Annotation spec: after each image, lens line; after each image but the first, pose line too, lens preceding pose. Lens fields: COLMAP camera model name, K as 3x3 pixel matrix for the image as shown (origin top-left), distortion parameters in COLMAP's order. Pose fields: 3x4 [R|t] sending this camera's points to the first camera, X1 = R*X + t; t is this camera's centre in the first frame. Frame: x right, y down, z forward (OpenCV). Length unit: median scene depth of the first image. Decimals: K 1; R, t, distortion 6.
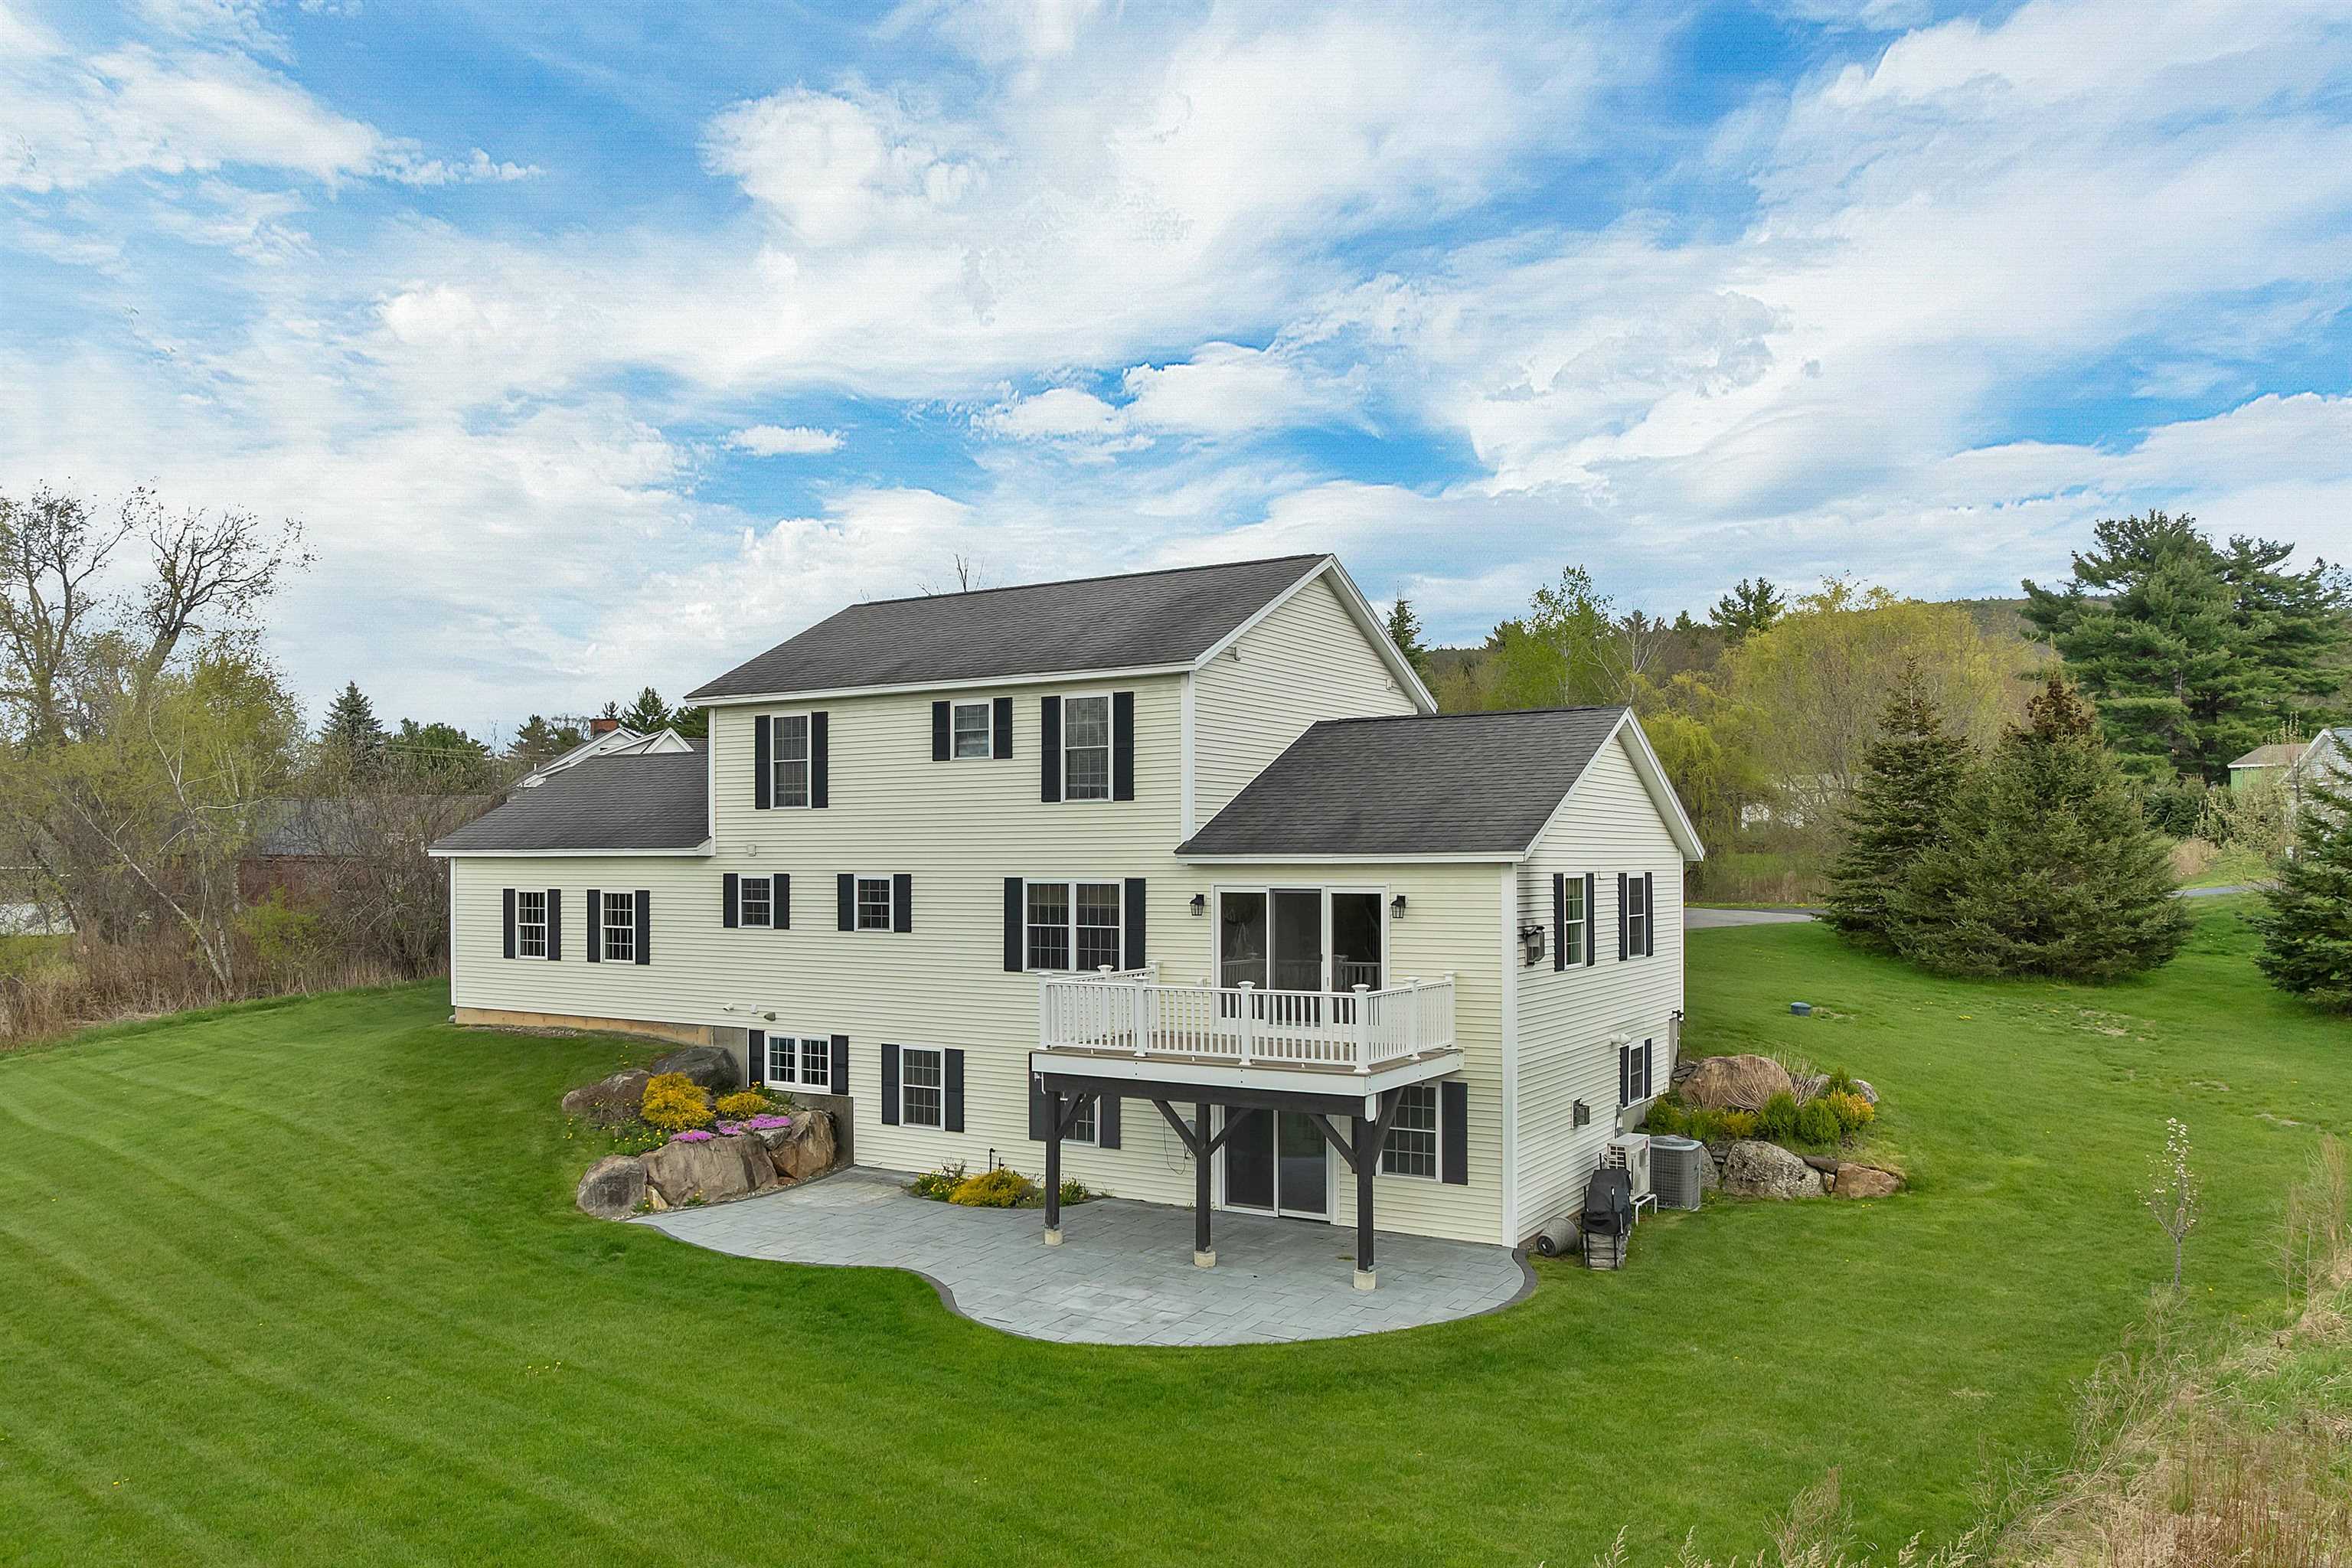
lens RADIAL K [[1681.7, 0, 1188.7], [0, 1681.7, 857.9], [0, 0, 1]] dist [-0.030651, 0.002185]
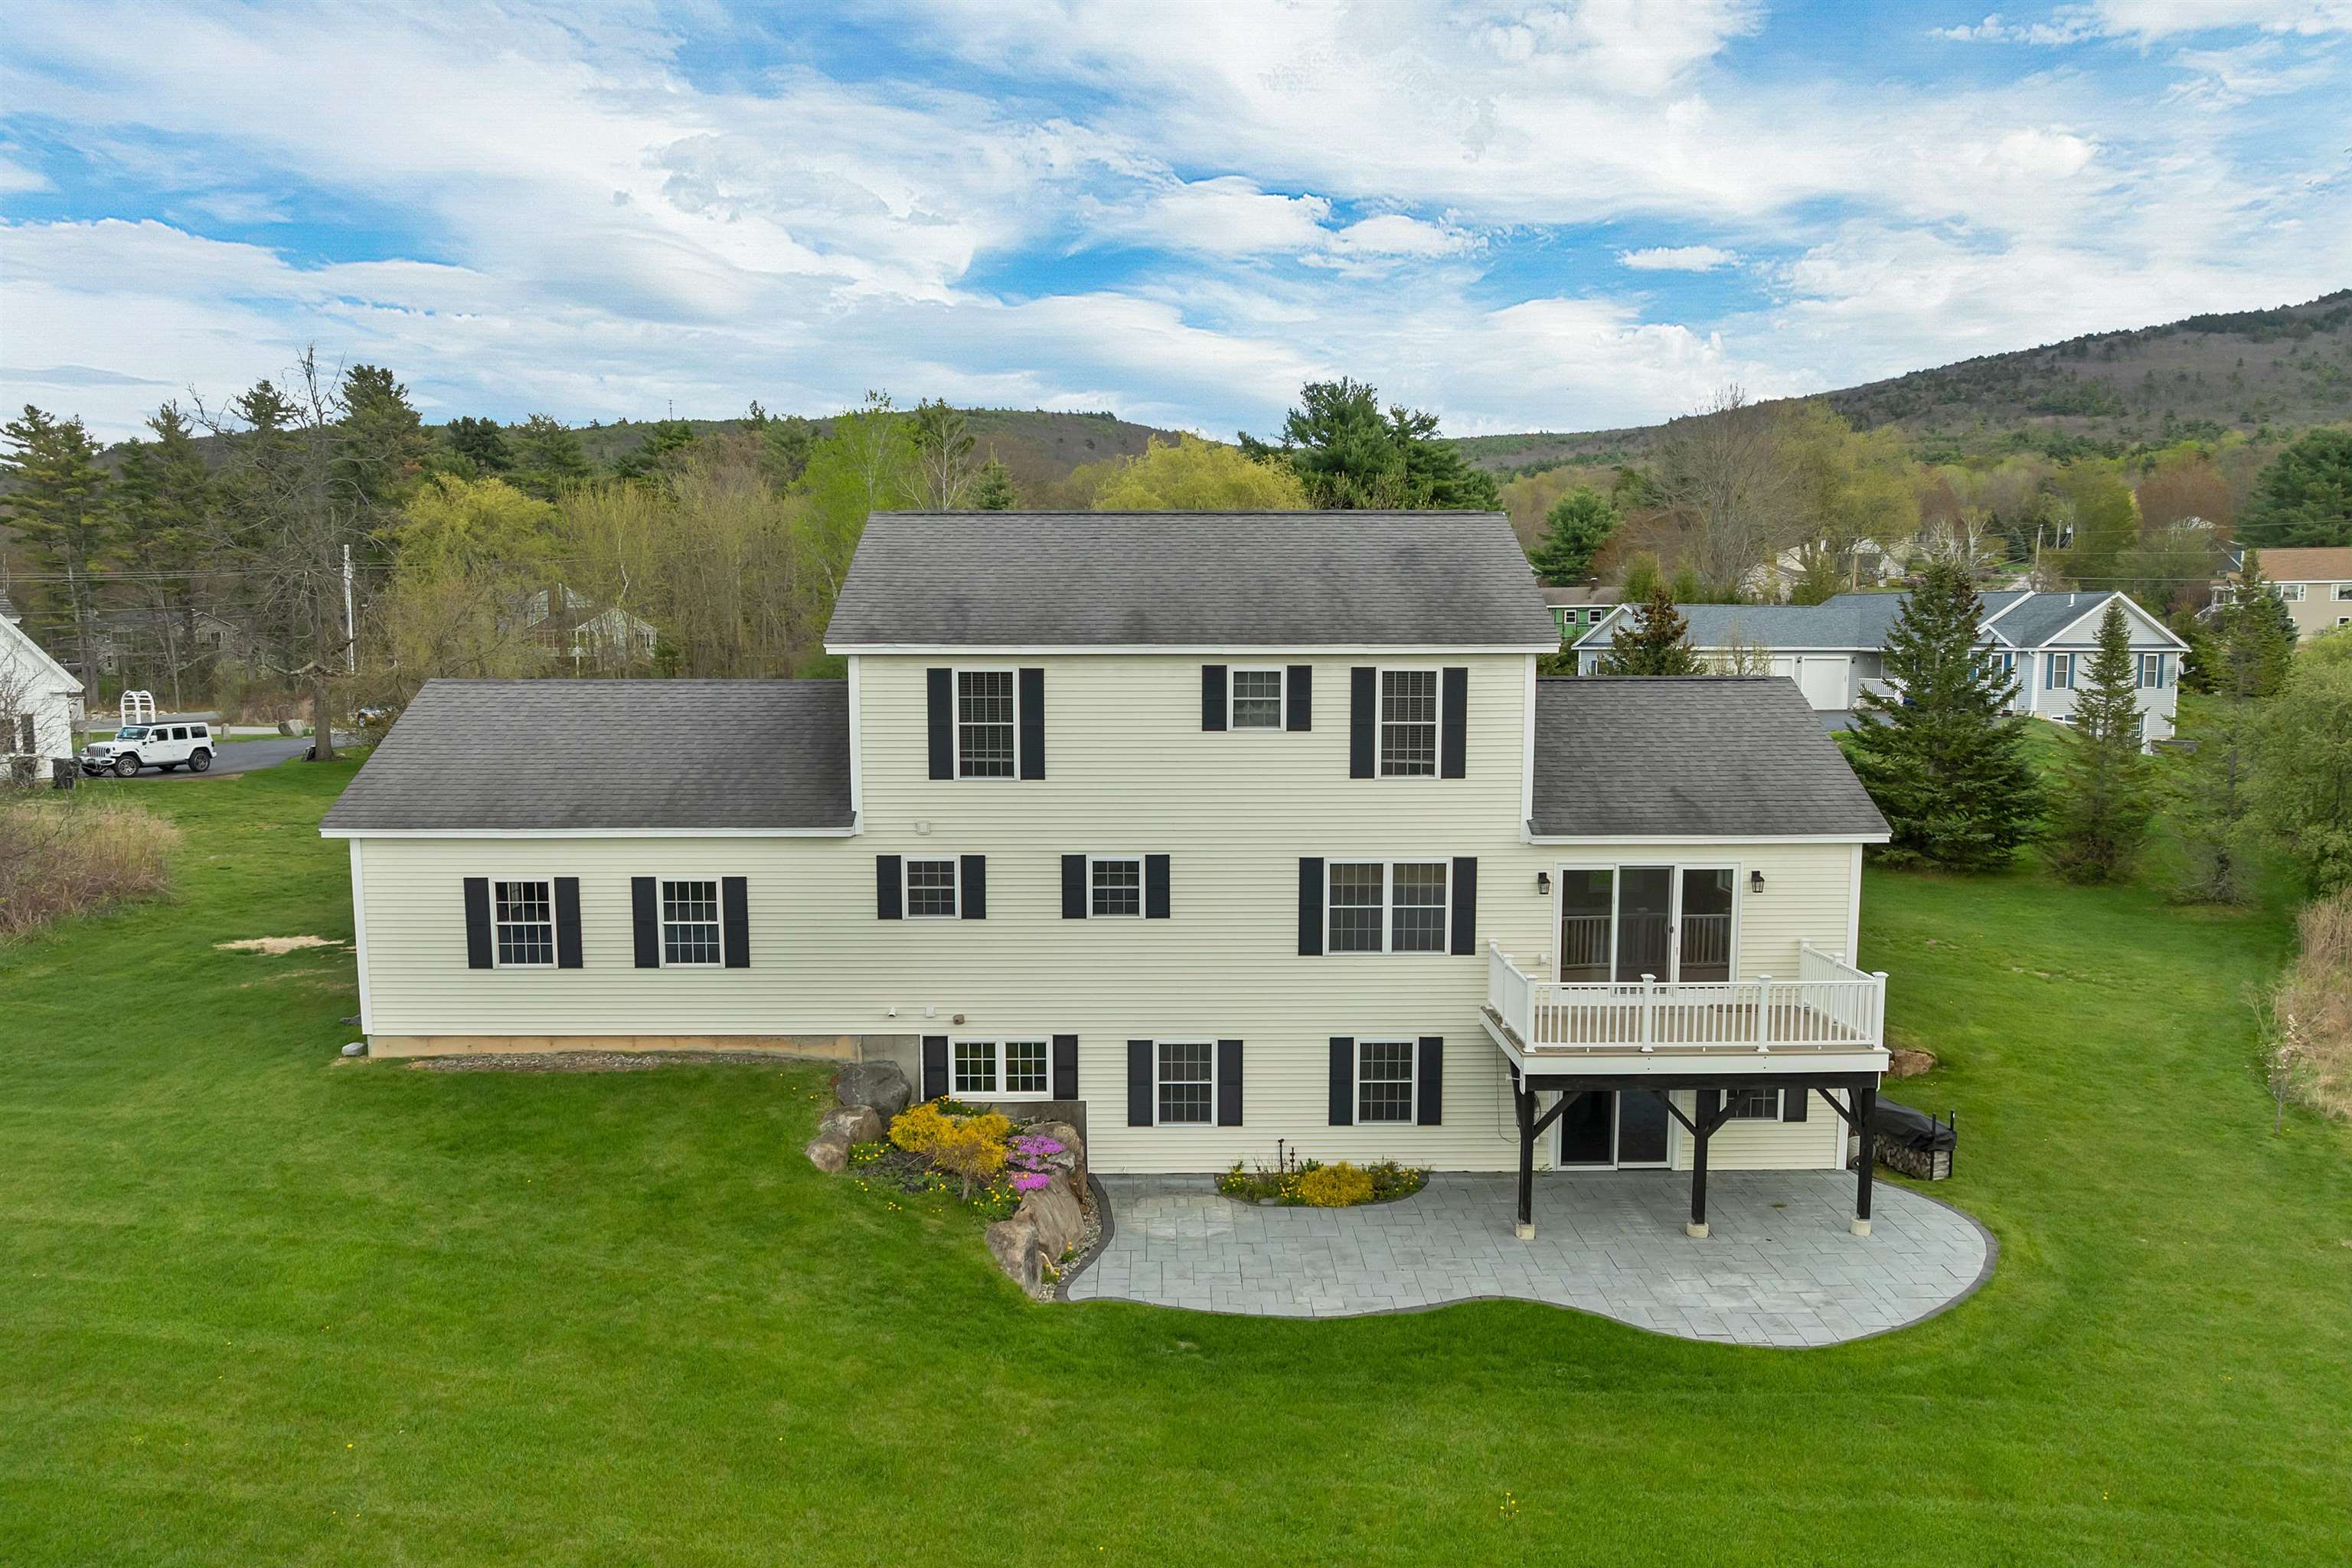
lens RADIAL K [[1681.7, 0, 1188.7], [0, 1681.7, 857.9], [0, 0, 1]] dist [-0.030651, 0.002185]
pose [[0.849714, -0.064145, 0.523328, -0.647501], [0.000168, 0.992605, 0.121393, -0.101222], [-0.527245, -0.103061, 0.843440, 0.235044]]
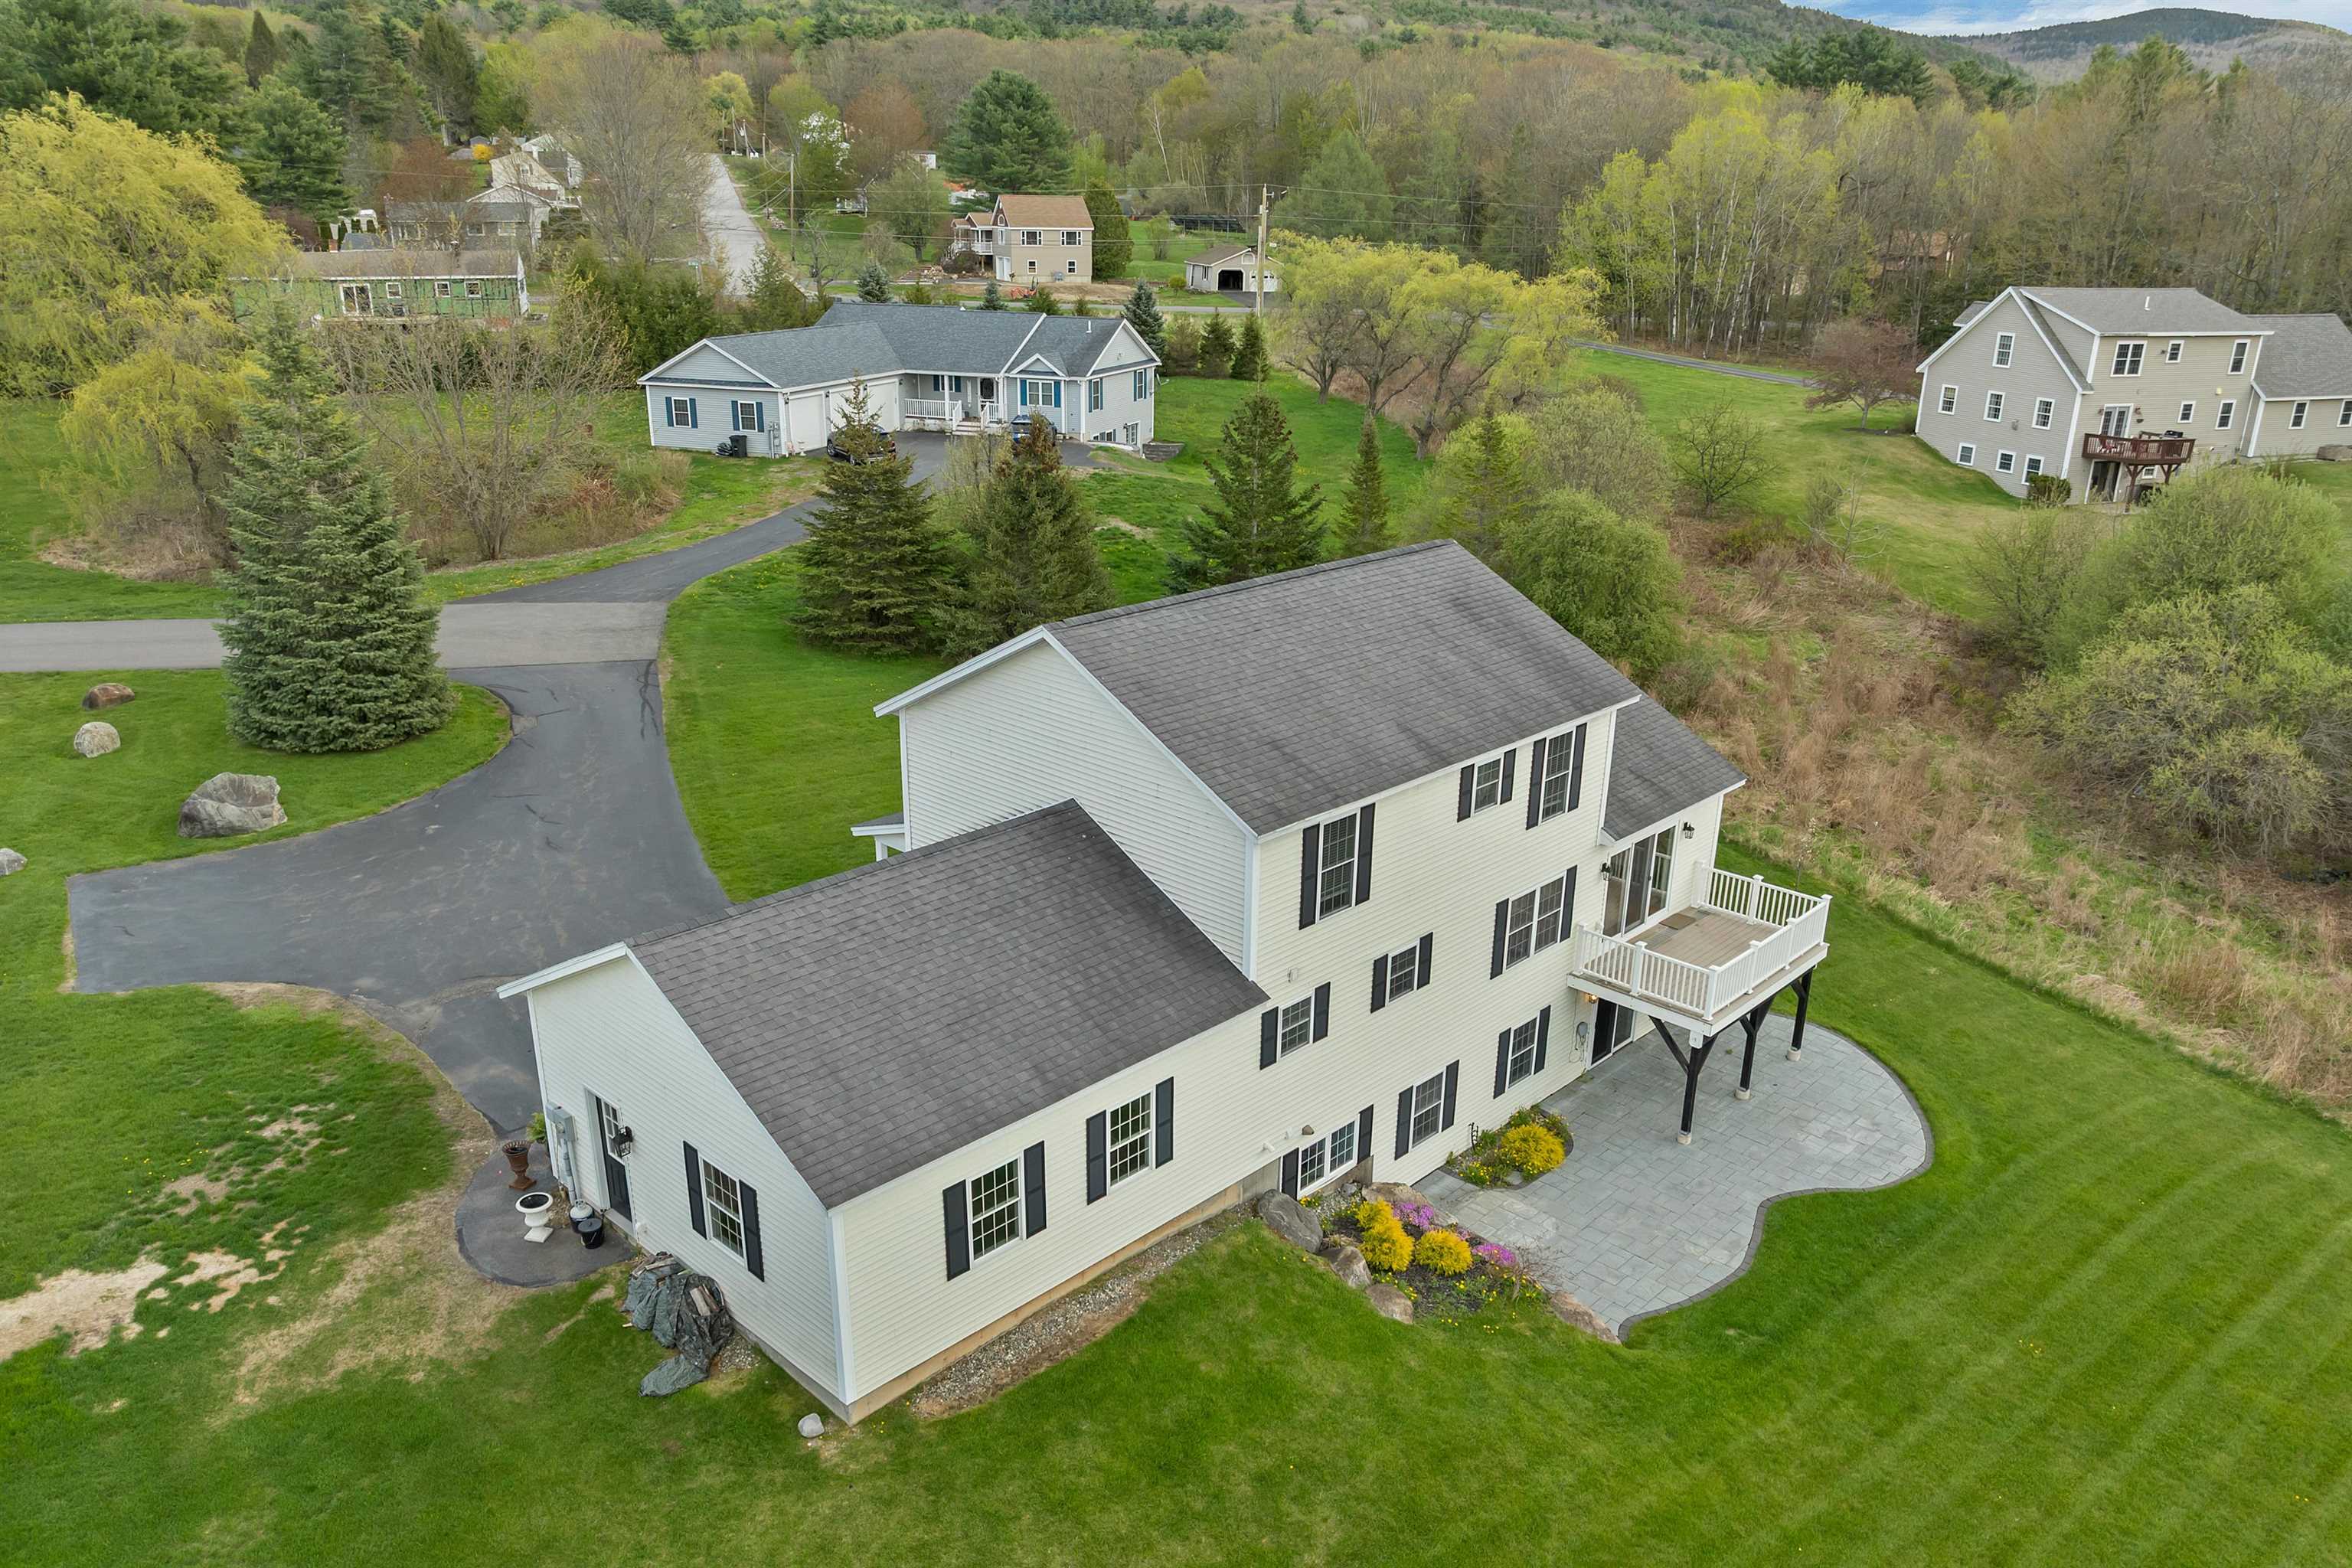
lens RADIAL K [[1714.8, 0, 1171.1], [0, 1714.8, 841.2], [0, 0, 1]] dist [-0.022090, 0.001268]
pose [[0.213900, -0.341311, 0.915289, -1.166911], [-0.009991, 0.936161, 0.351429, -0.418528], [-0.976804, -0.084316, 0.196835, 0.978928]]
